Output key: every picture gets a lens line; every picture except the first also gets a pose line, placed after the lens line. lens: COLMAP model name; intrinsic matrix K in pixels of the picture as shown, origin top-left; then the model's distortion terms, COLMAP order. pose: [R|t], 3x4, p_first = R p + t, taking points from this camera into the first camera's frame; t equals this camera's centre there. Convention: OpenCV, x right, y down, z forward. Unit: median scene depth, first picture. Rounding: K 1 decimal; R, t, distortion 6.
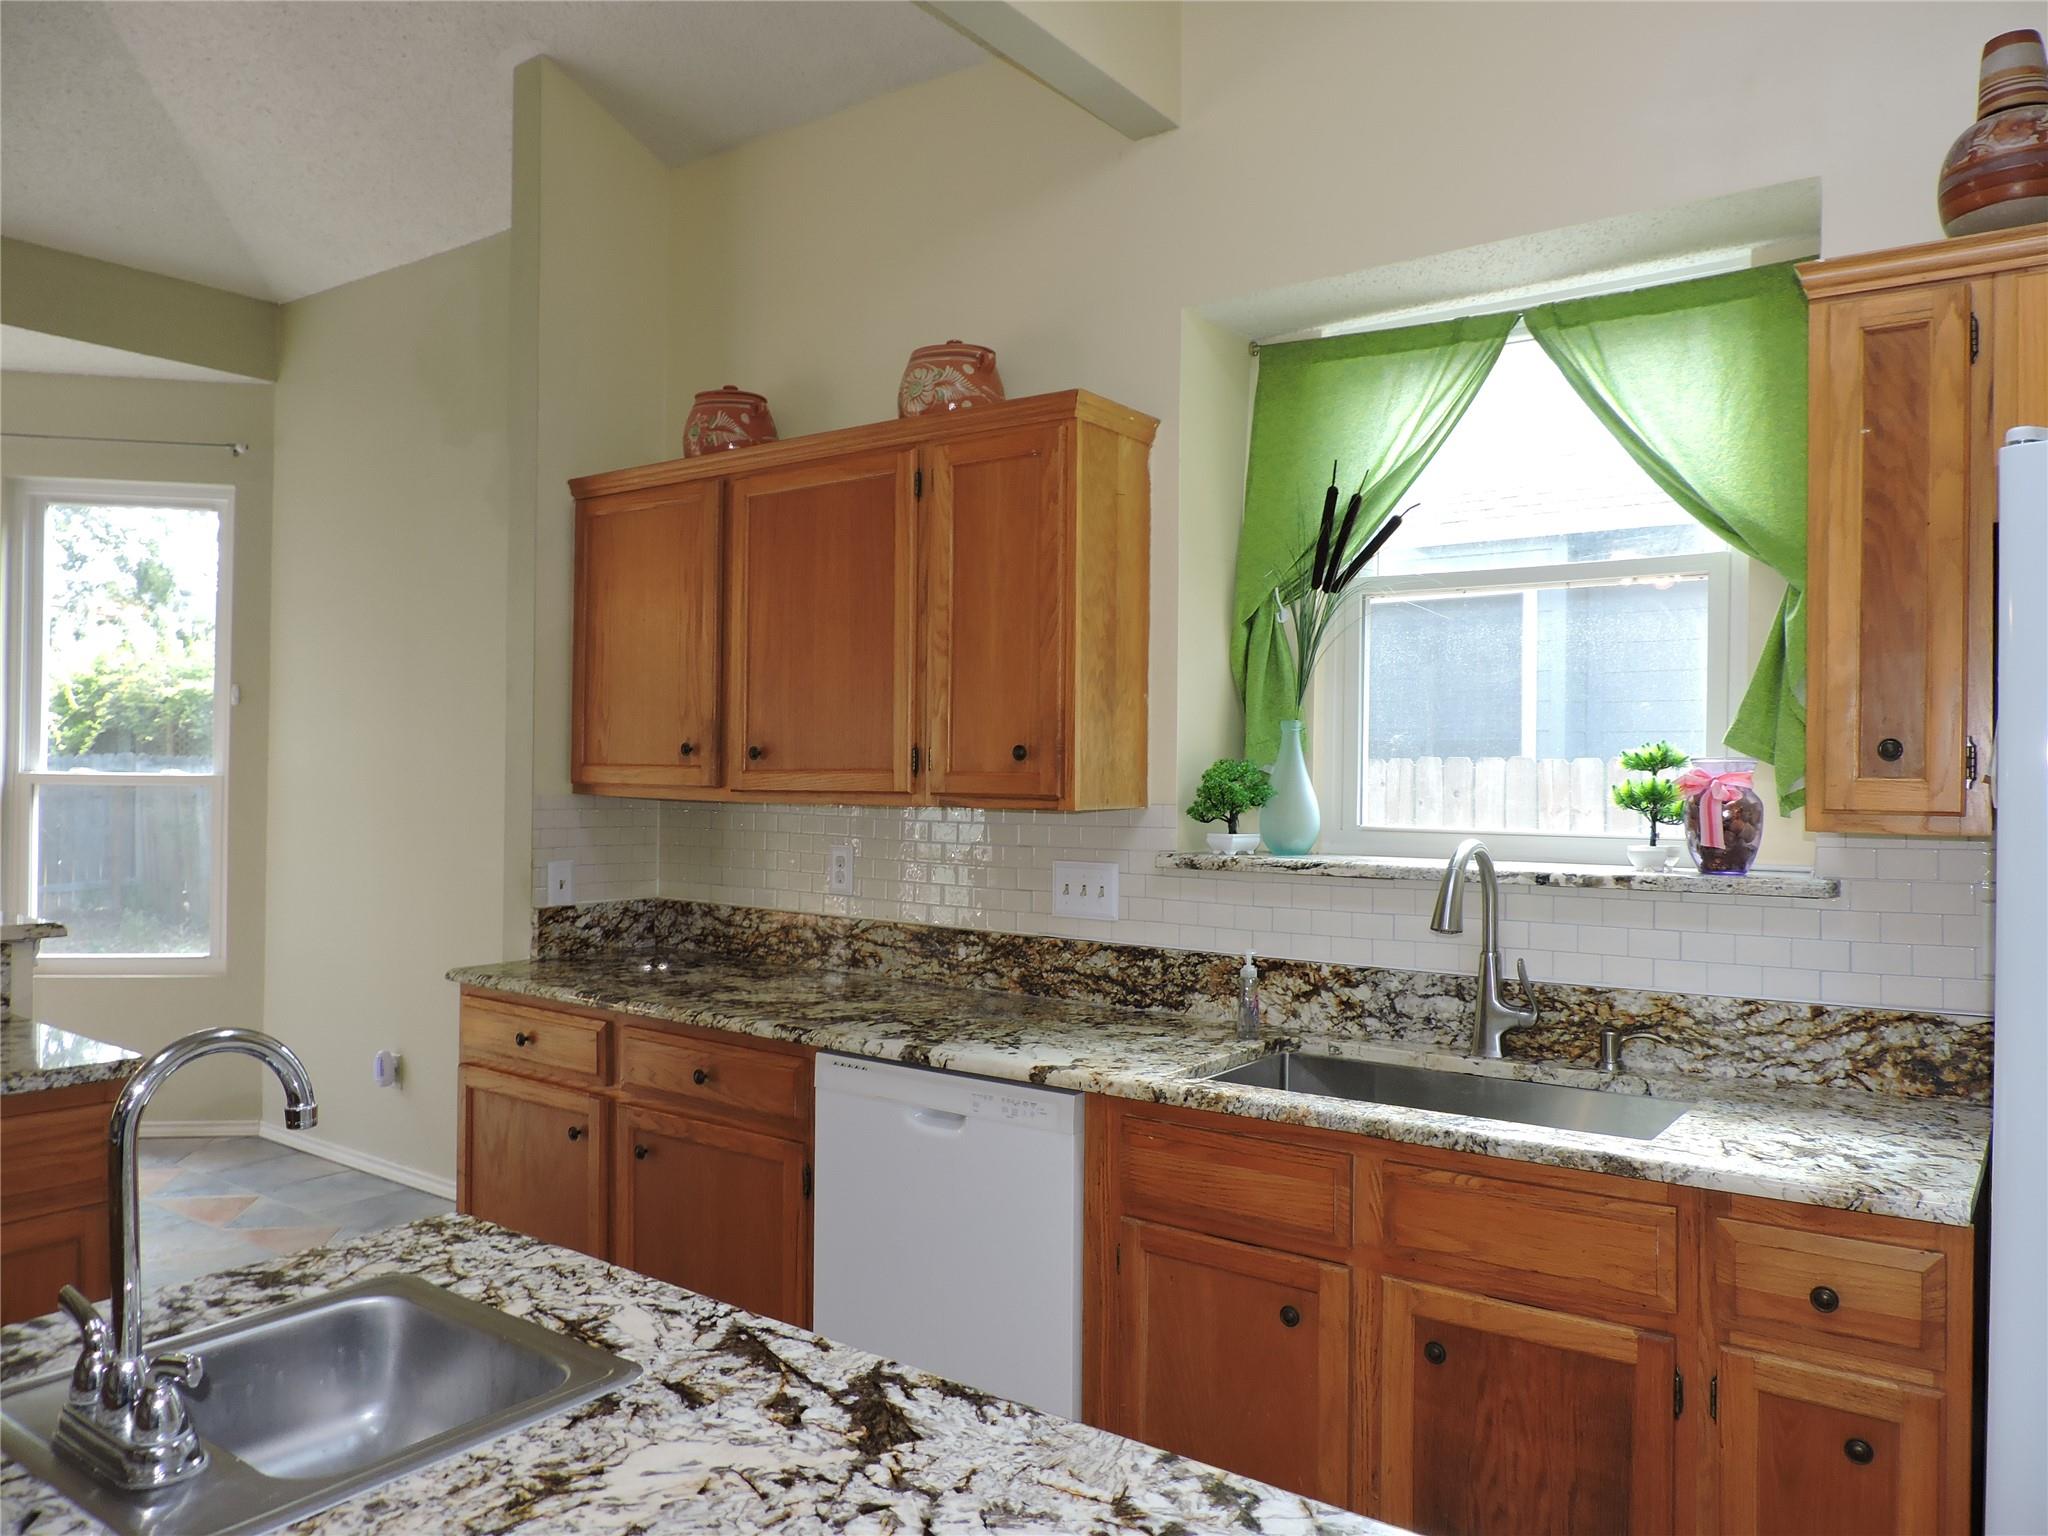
lens RADIAL K [[1452.0, 0, 1026.4], [0, 1452.0, 777.3], [0, 0, 1]] dist [-0.032536, 0.009616]
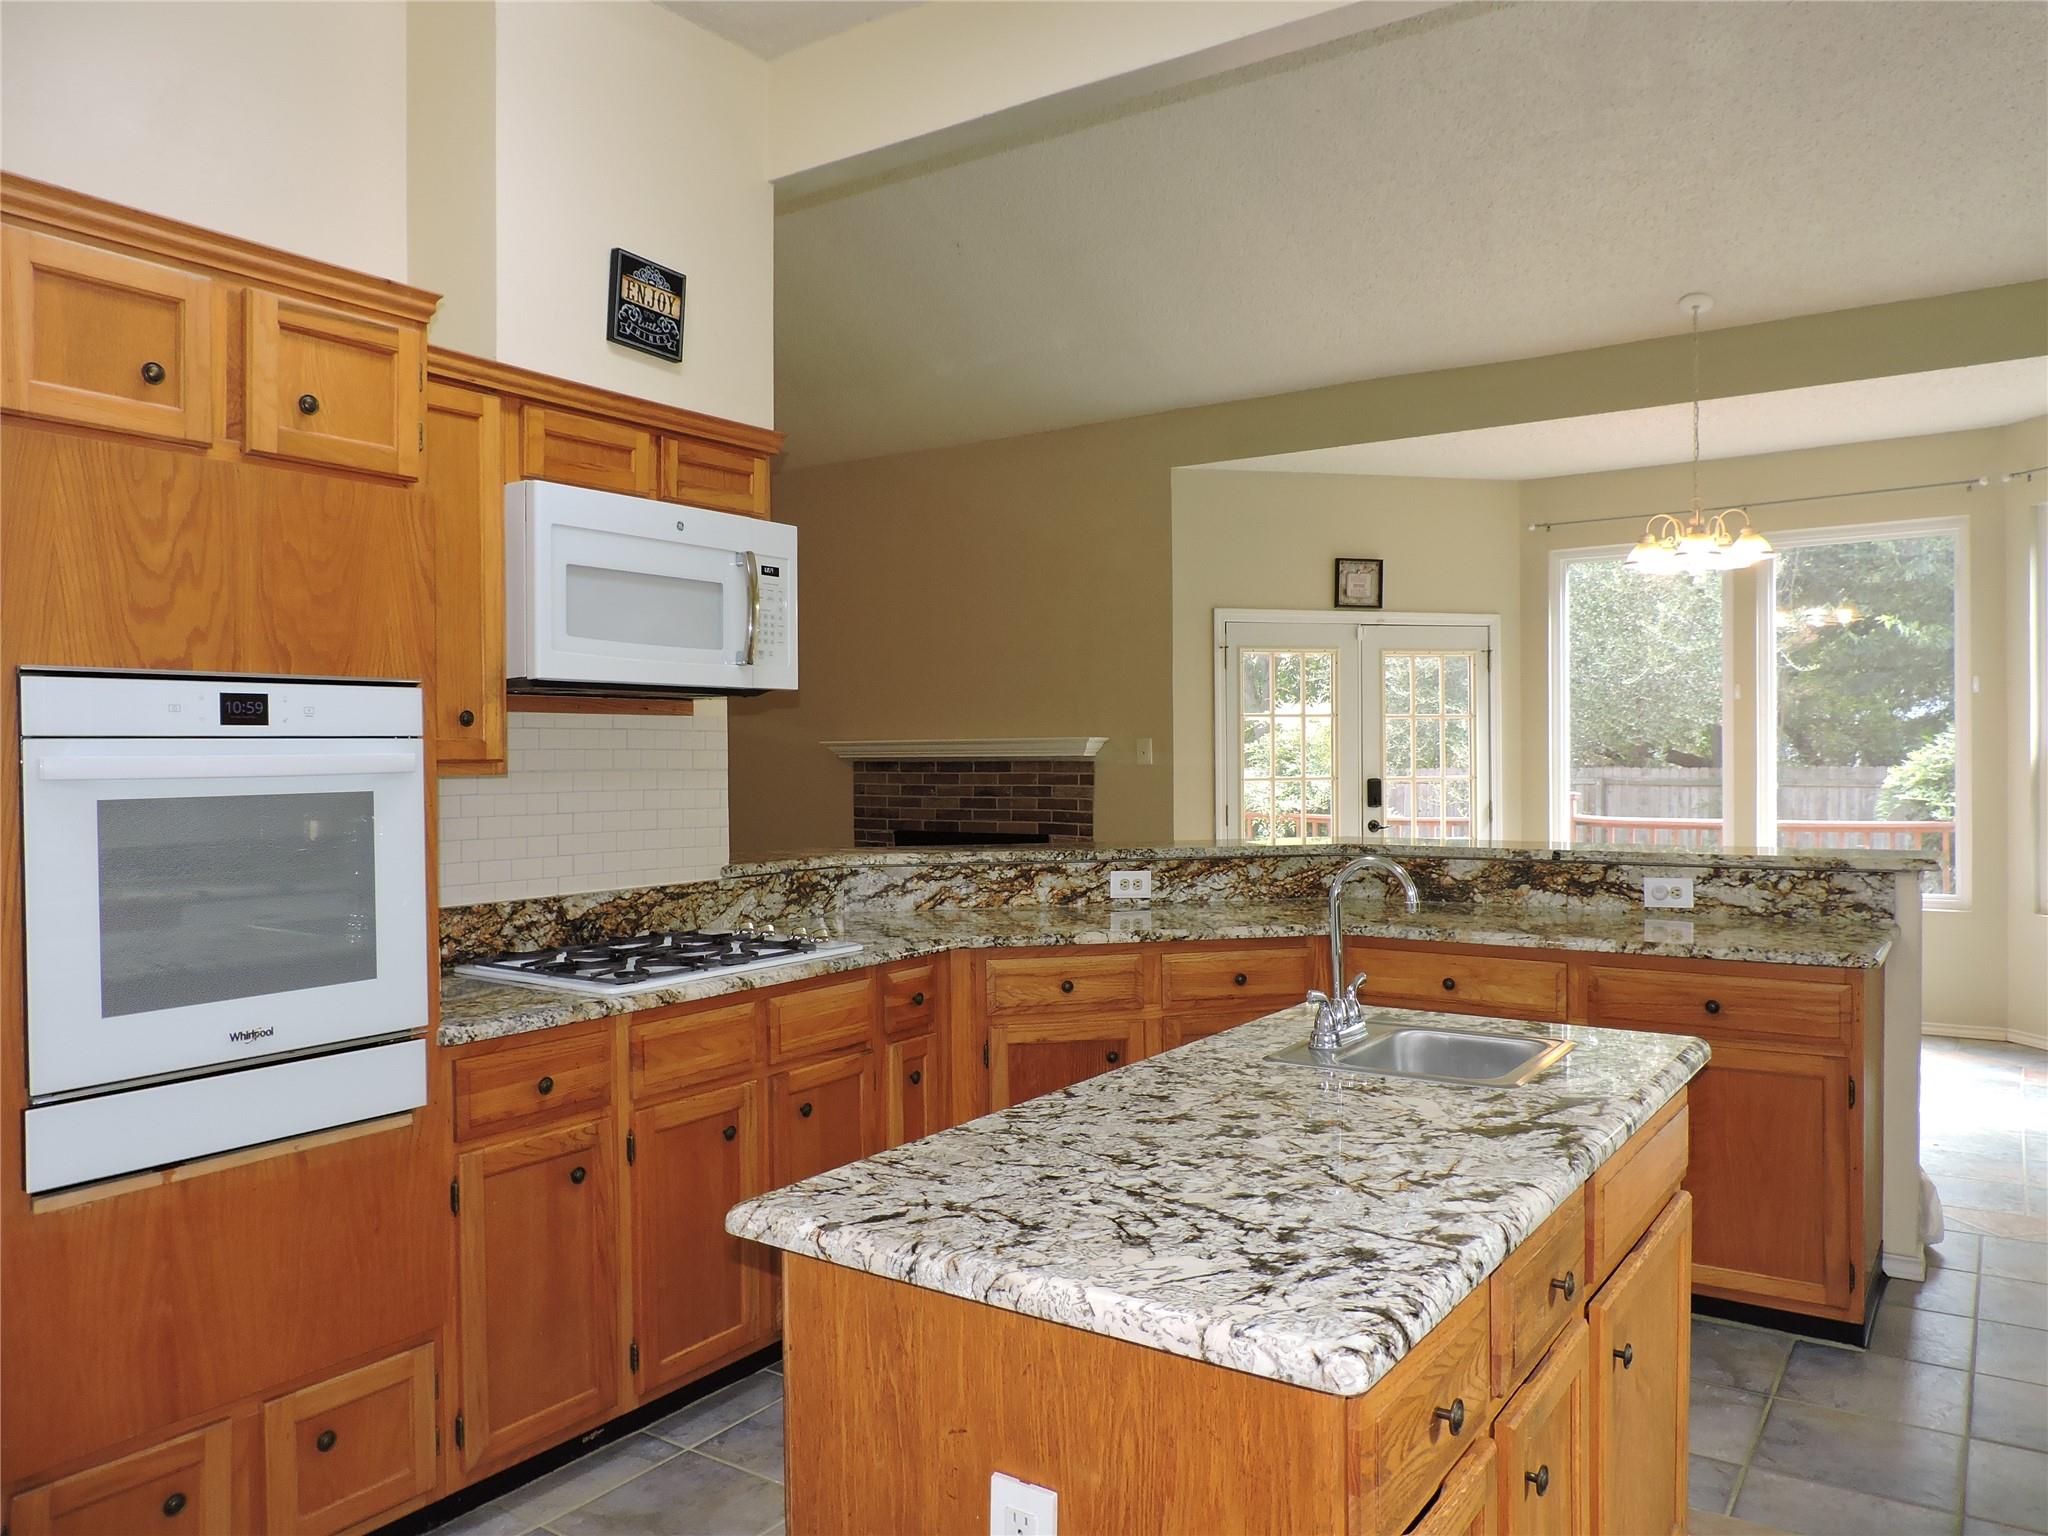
lens RADIAL K [[1452.0, 0, 1051.5], [0, 1452.0, 778.5], [0, 0, 1]] dist [-0.032536, 0.009616]
pose [[0.040189, 0.006542, -0.999171, 0.608282], [0.002543, 0.999975, 0.006650, 0.020887], [0.999189, -0.002808, 0.040171, 0.185587]]
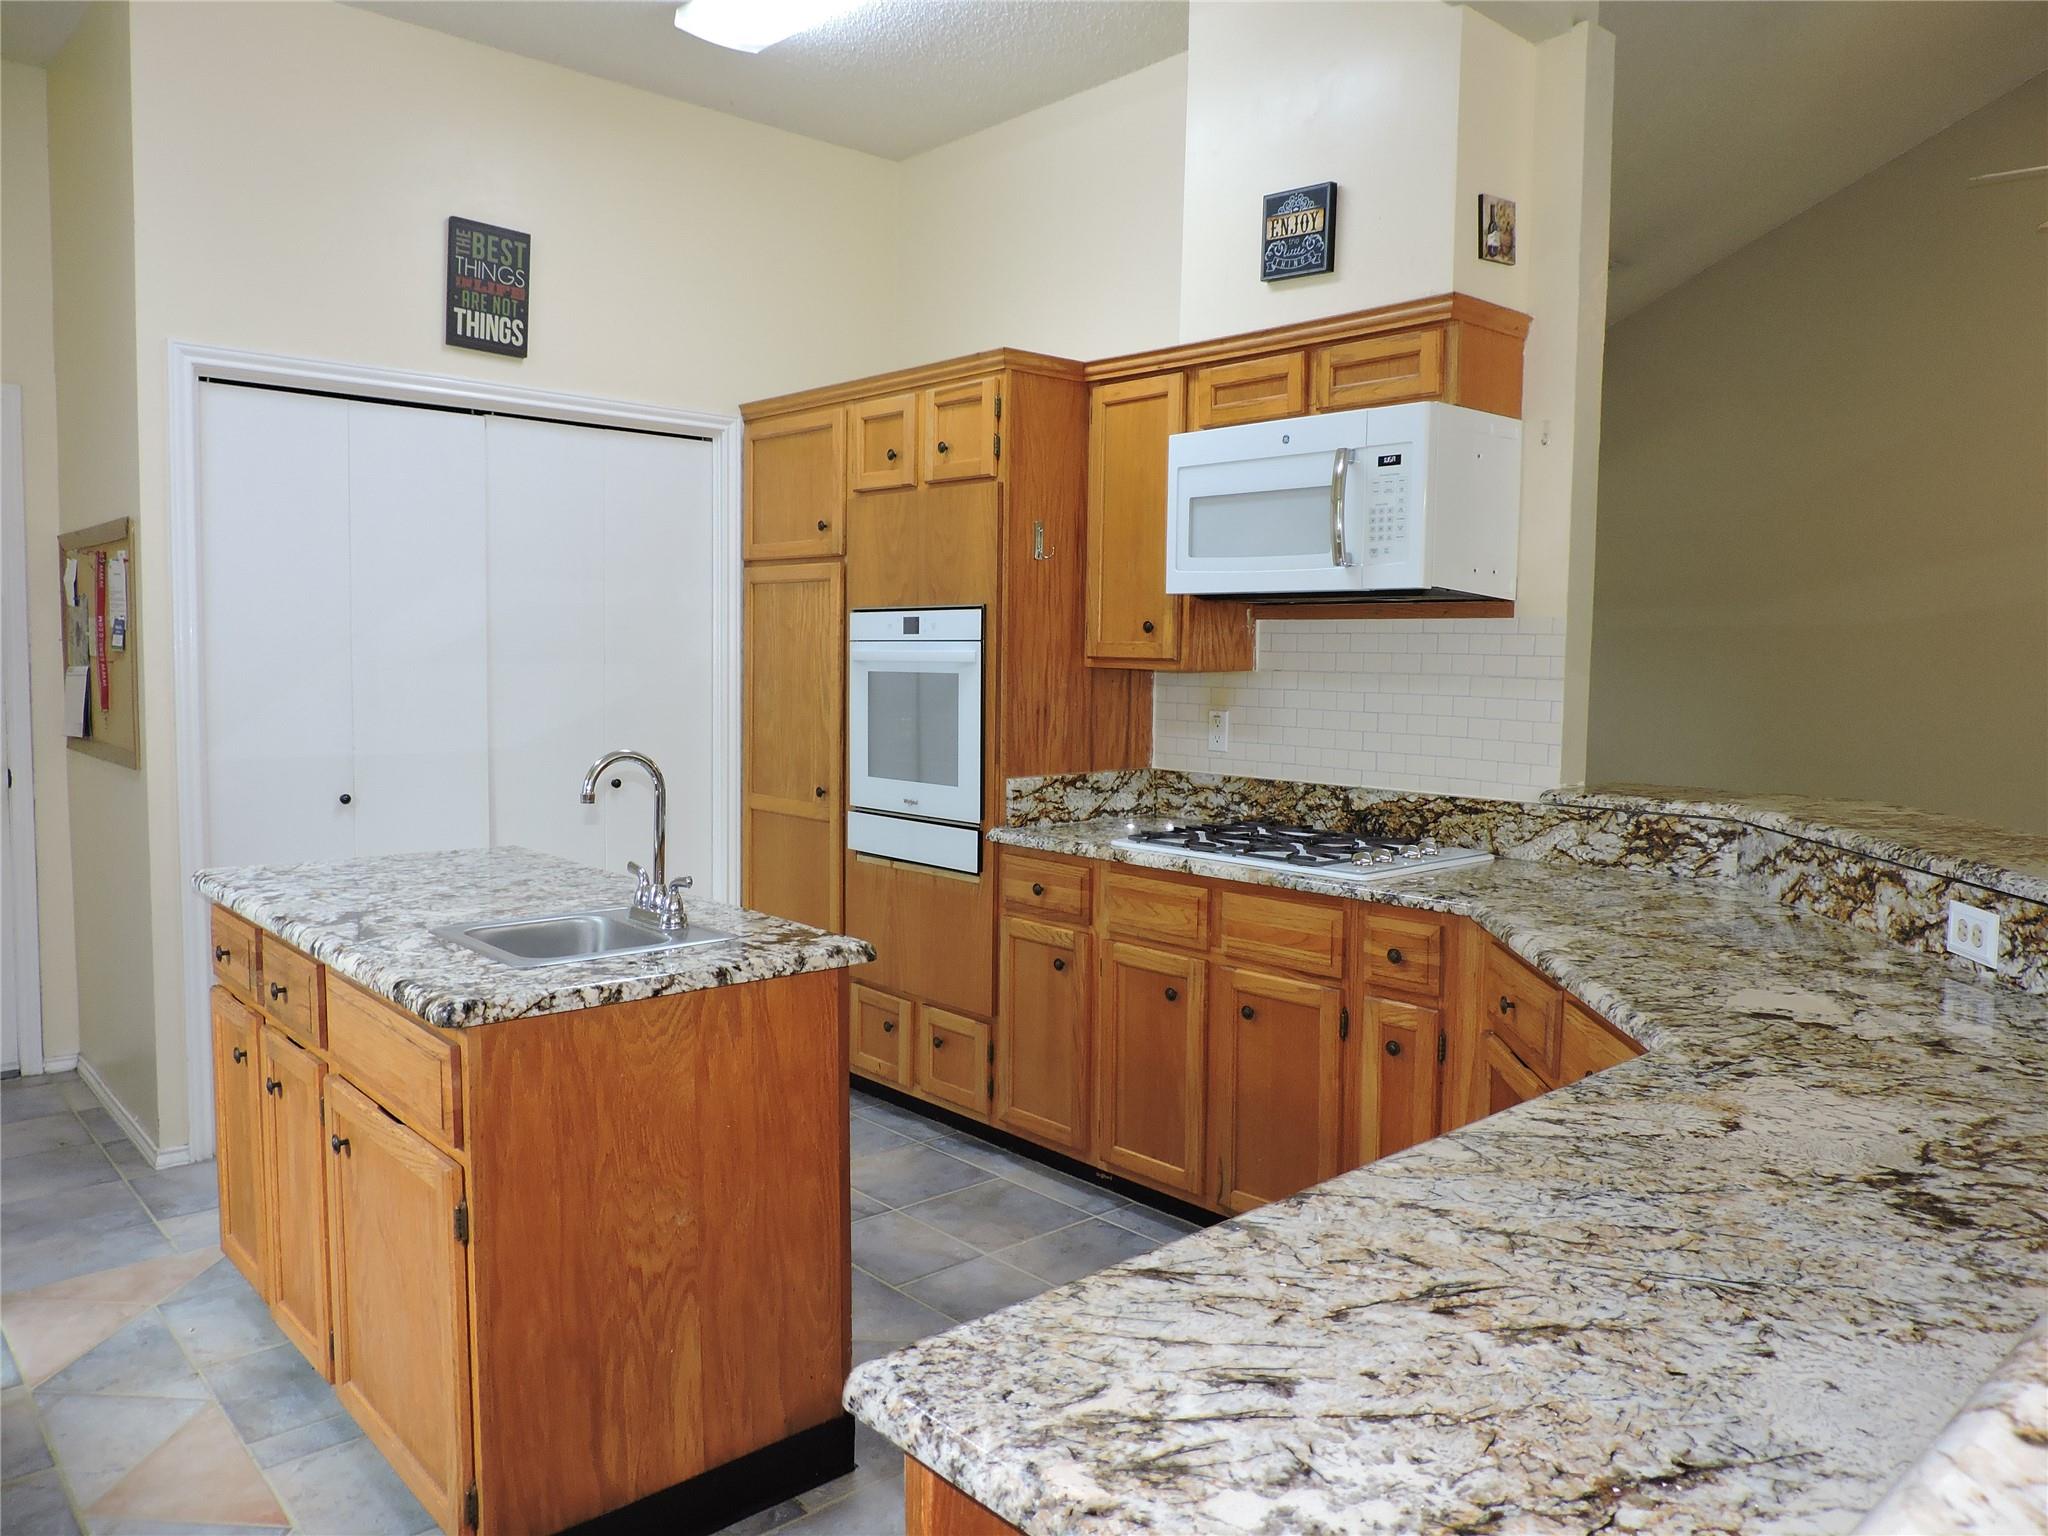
lens RADIAL K [[1452.0, 0, 1031.7], [0, 1452.0, 778.7], [0, 0, 1]] dist [-0.032536, 0.009616]
pose [[-0.979185, -0.042006, 0.198577, -0.649230], [-0.023935, 0.995421, 0.092540, 0.001752], [-0.201555, 0.085860, -0.975707, 1.227380]]
